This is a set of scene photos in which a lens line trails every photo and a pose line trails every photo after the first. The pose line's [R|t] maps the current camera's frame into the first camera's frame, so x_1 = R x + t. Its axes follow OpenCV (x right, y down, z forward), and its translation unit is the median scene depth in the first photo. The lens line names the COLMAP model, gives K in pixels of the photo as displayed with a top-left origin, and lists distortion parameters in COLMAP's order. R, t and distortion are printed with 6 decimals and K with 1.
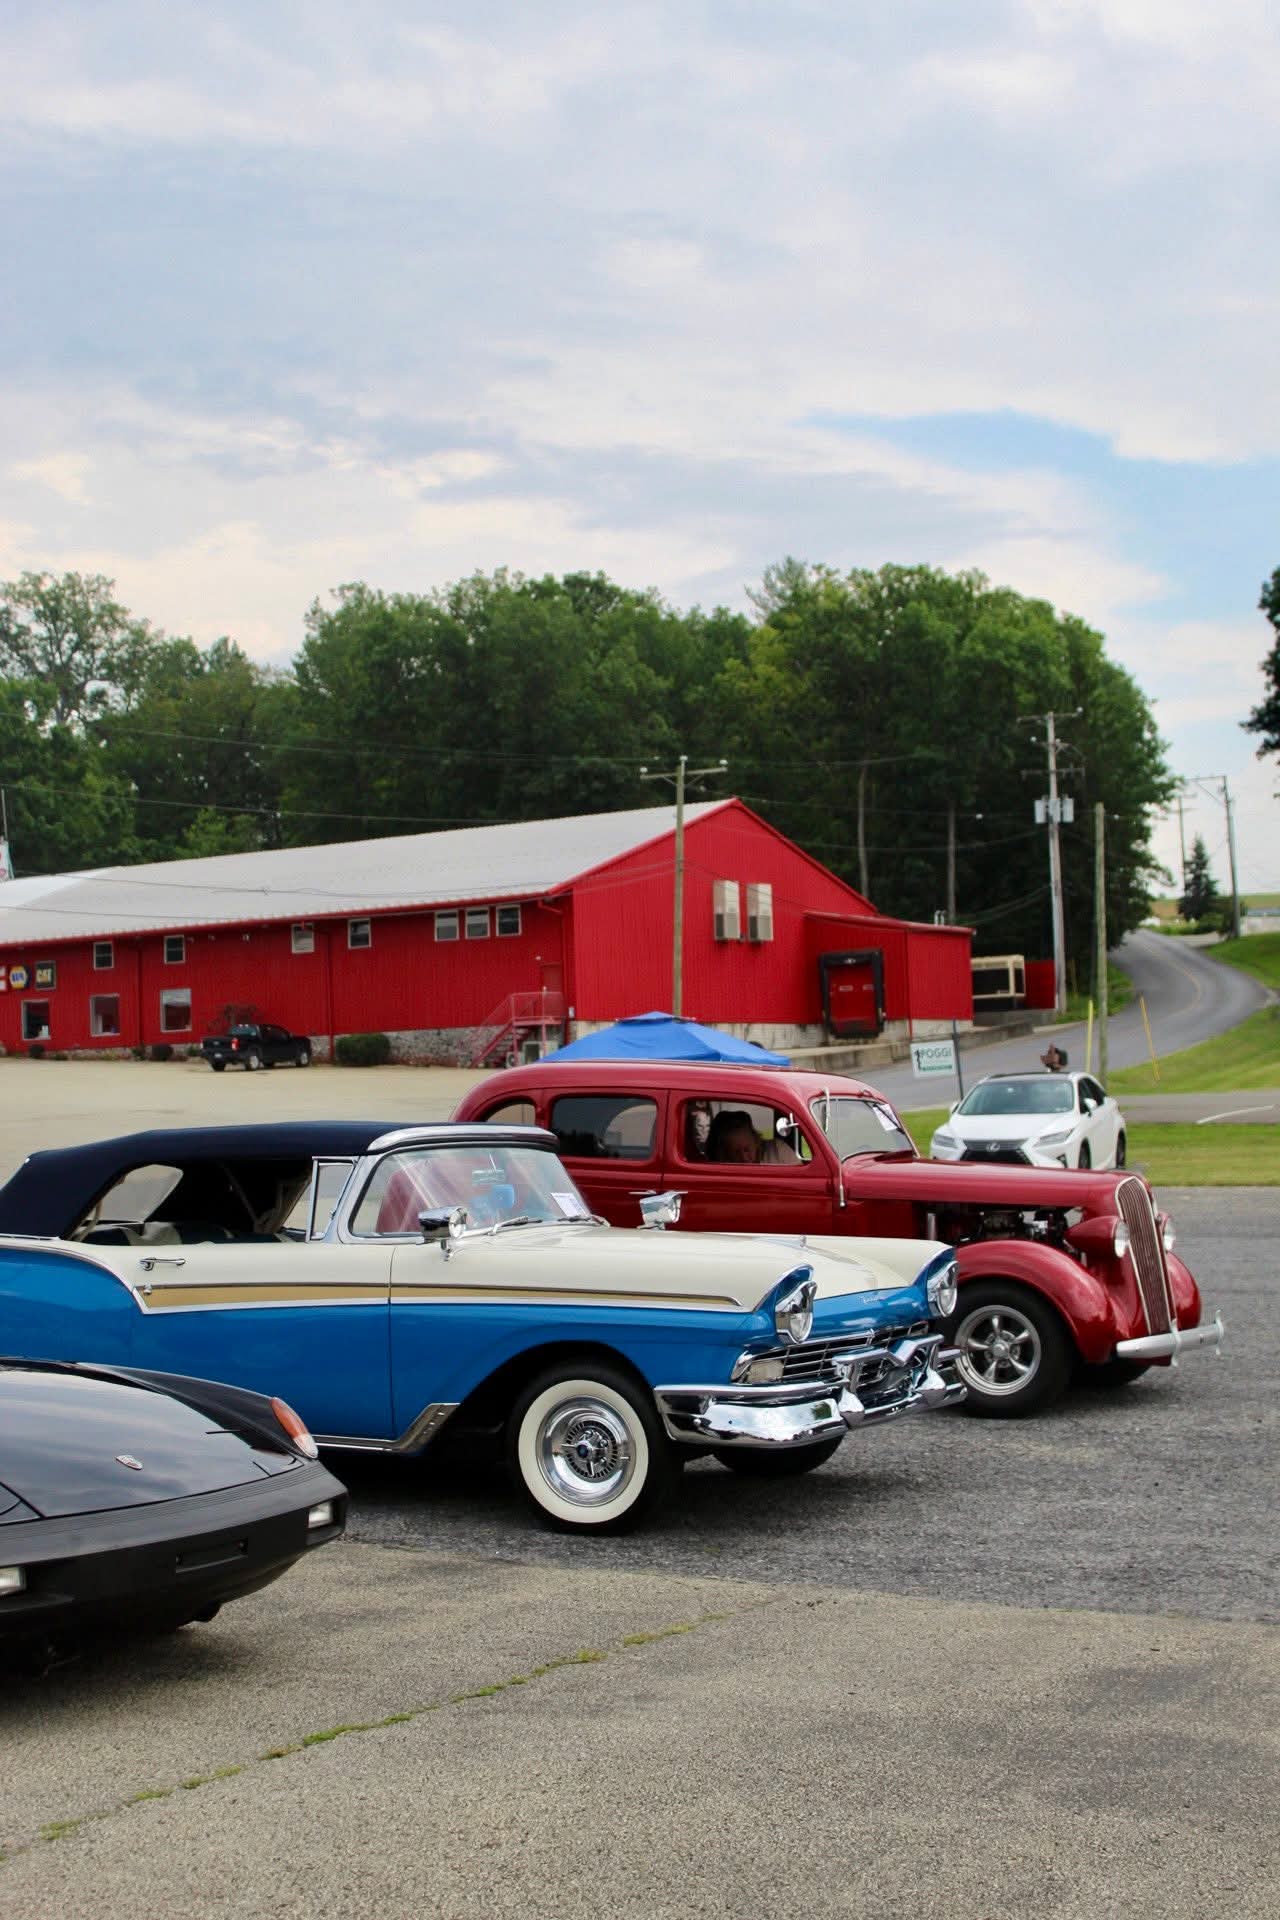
lens RADIAL K [[2617.1, 0, 640.0], [0, 2617.1, 960.0], [0, 0, 1]] dist [-0.034435, -0.014775]
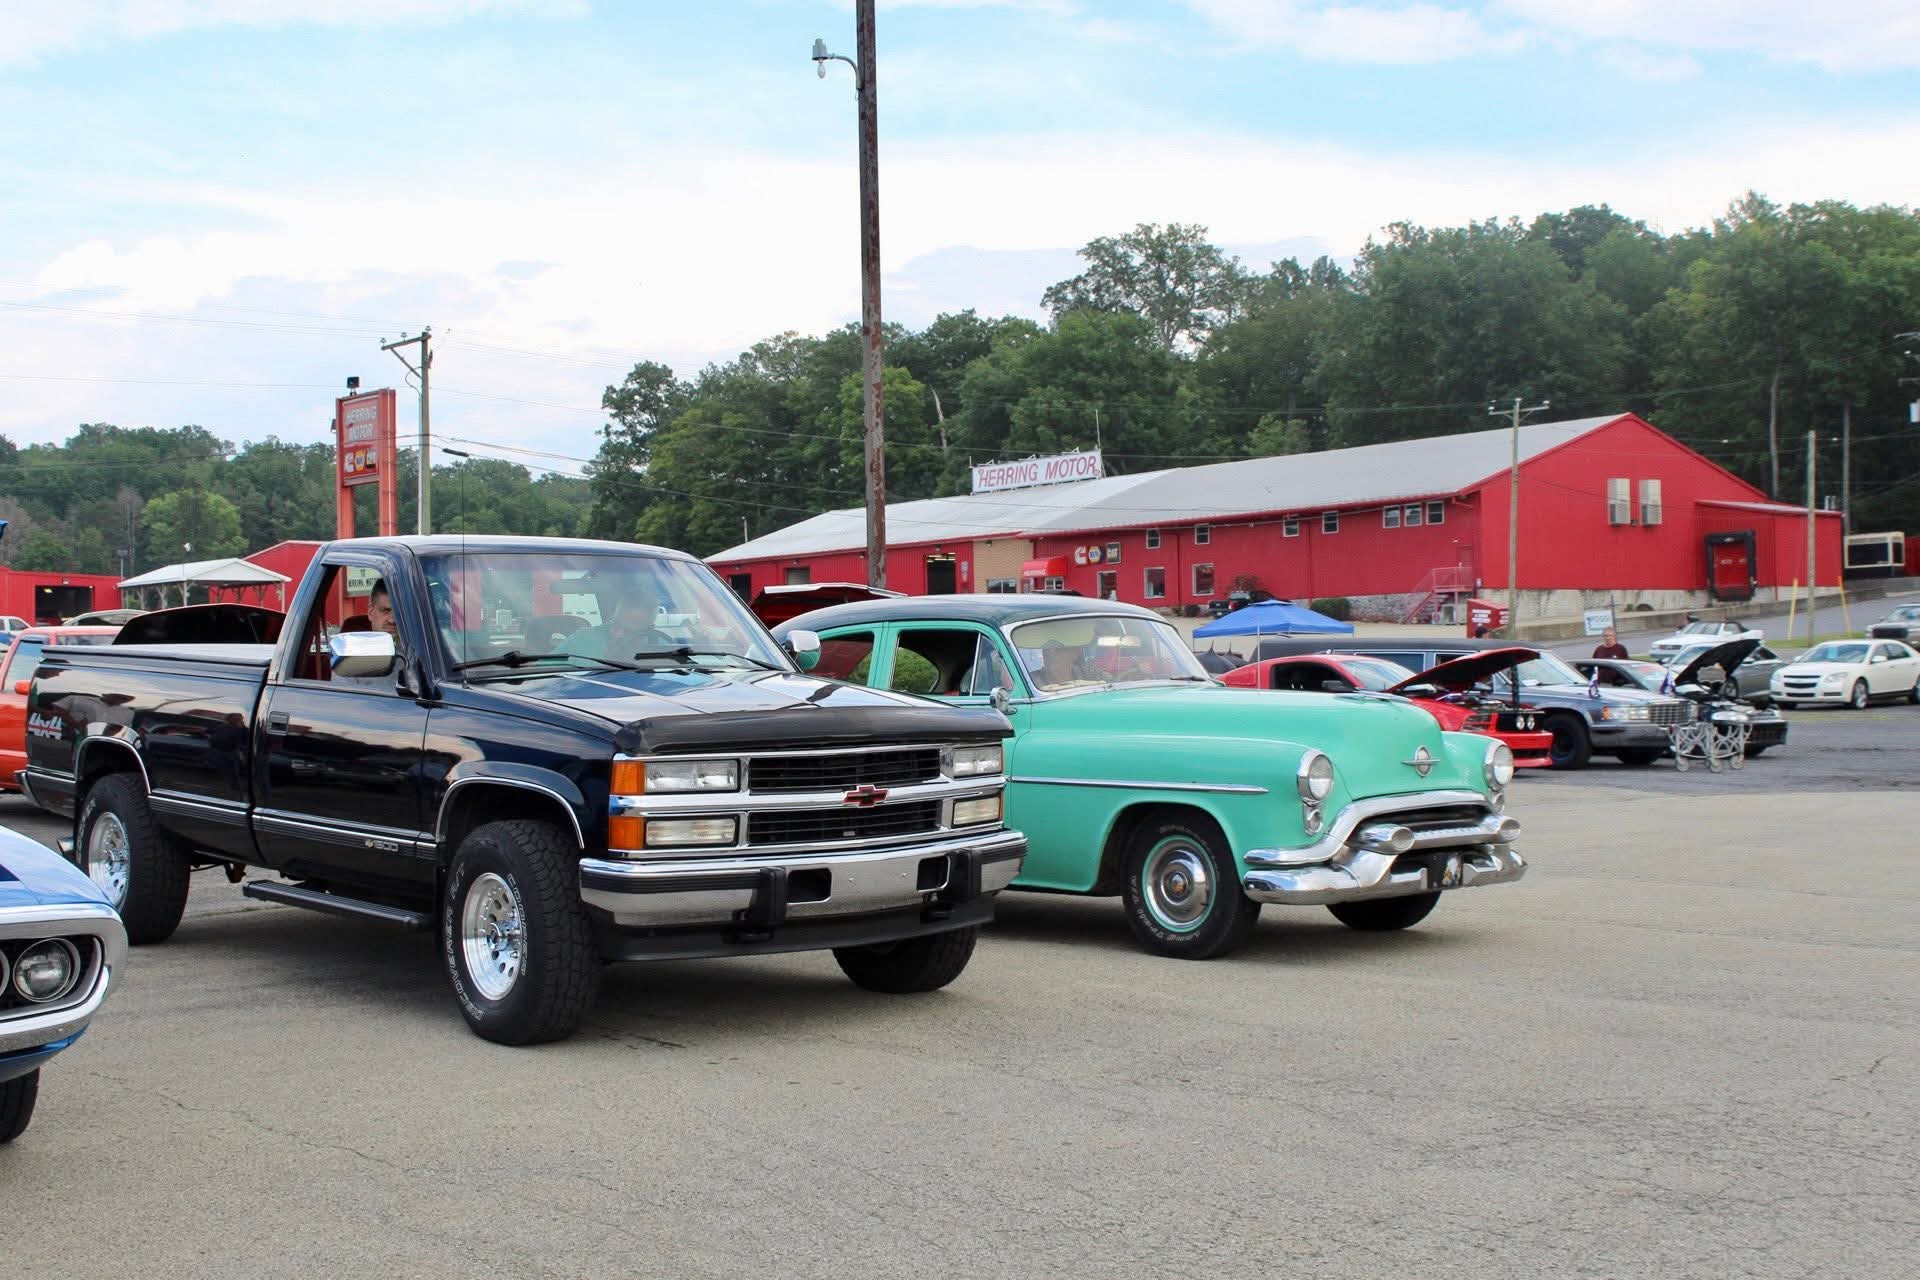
lens RADIAL K [[2438.2, 0, 960.0], [0, 2438.2, 640.0], [0, 0, 1]] dist [-0.047440, 0.068555]
pose [[0.941583, 0.007695, -0.336694, 0.111446], [0.009689, 0.998706, 0.049920, -0.011656], [0.336643, -0.050266, 0.940290, -0.195738]]
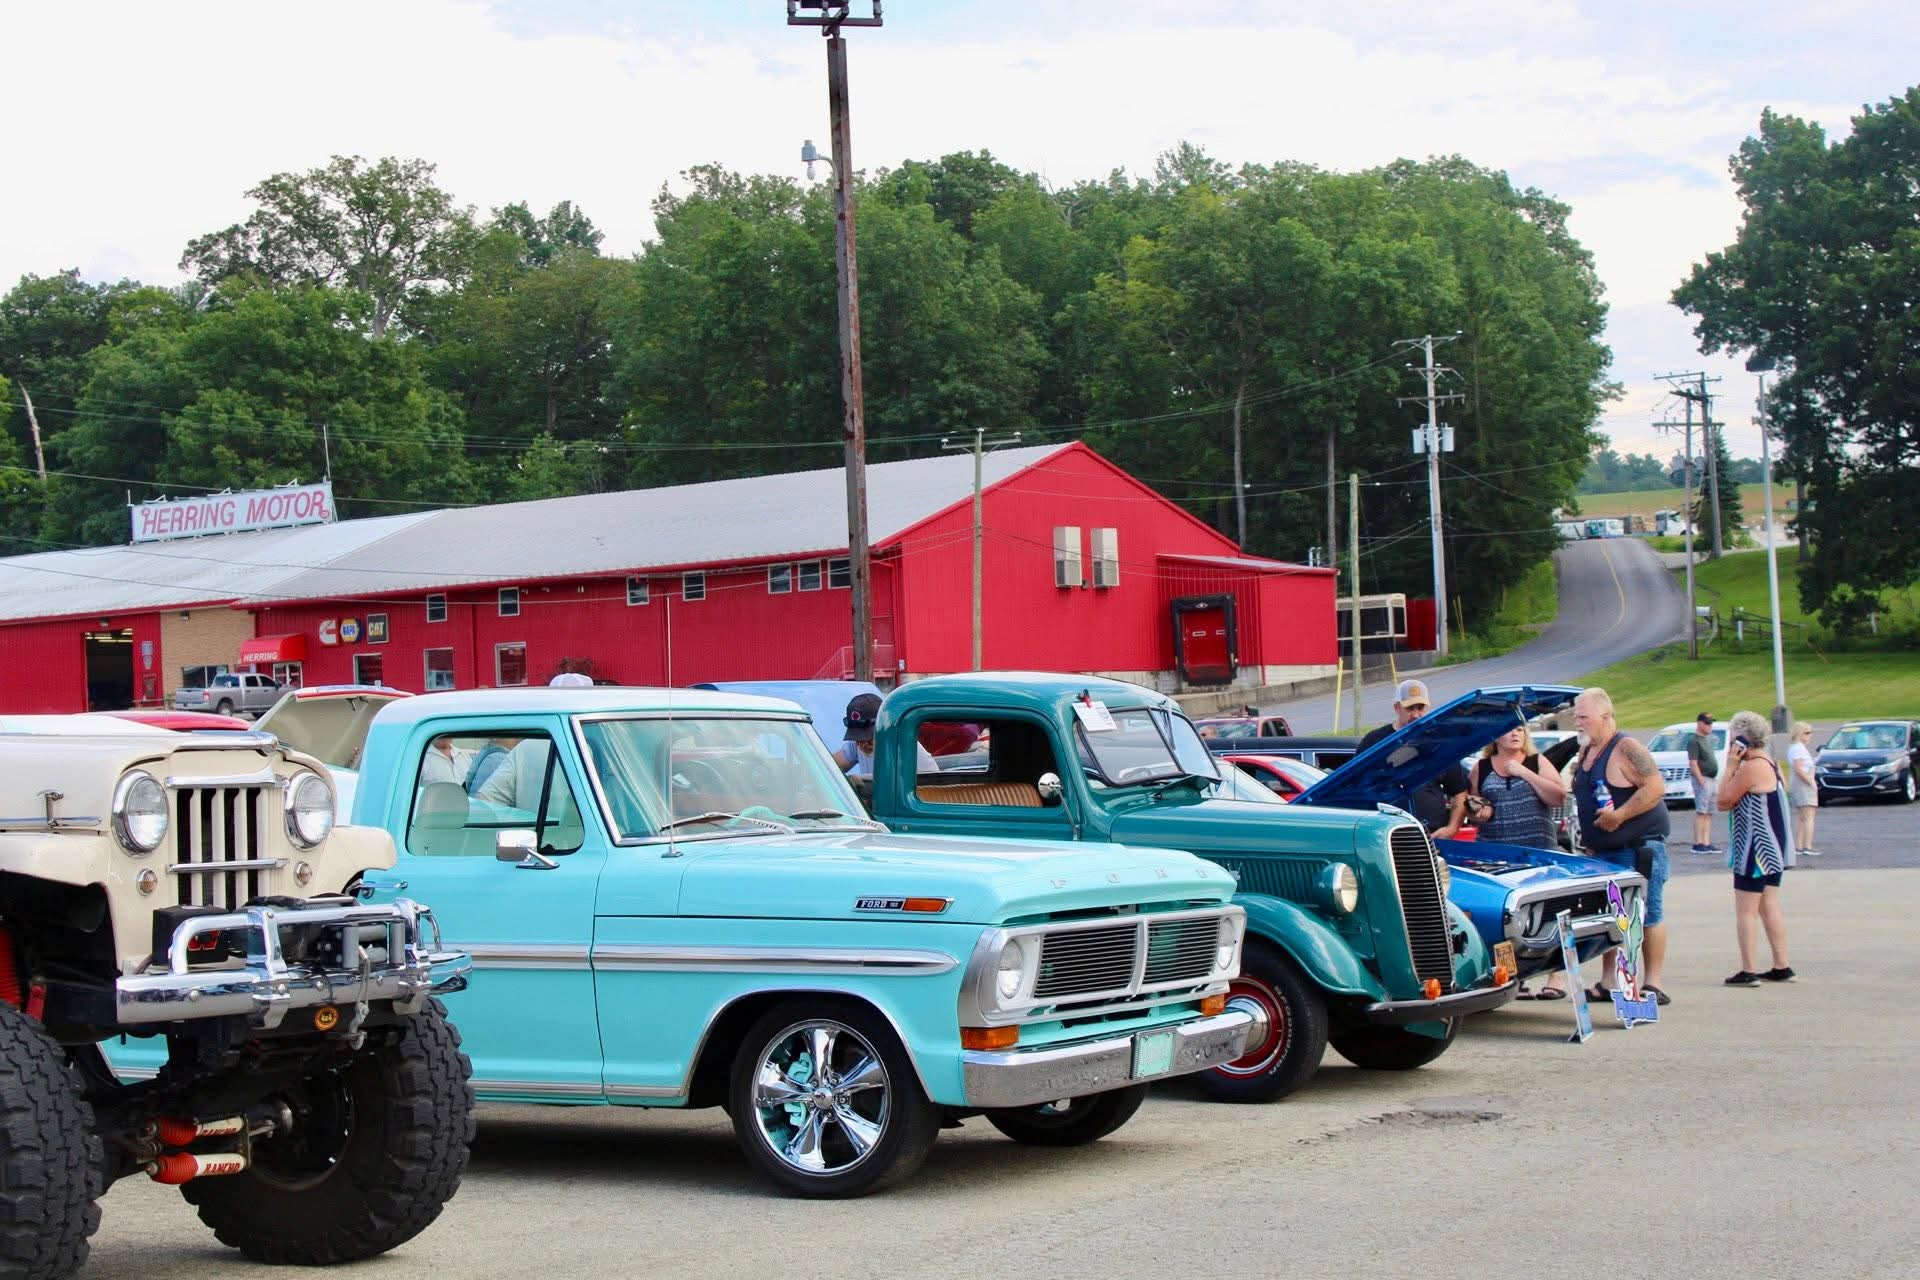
lens RADIAL K [[3650.4, 0, 960.0], [0, 3650.4, 640.0], [0, 0, 1]] dist [0.024322, 0.269471]
pose [[0.998420, -0.010400, -0.055228, 0.058038], [0.011733, 0.999646, 0.023871, -0.017820], [0.054960, -0.024481, 0.998188, -0.313179]]
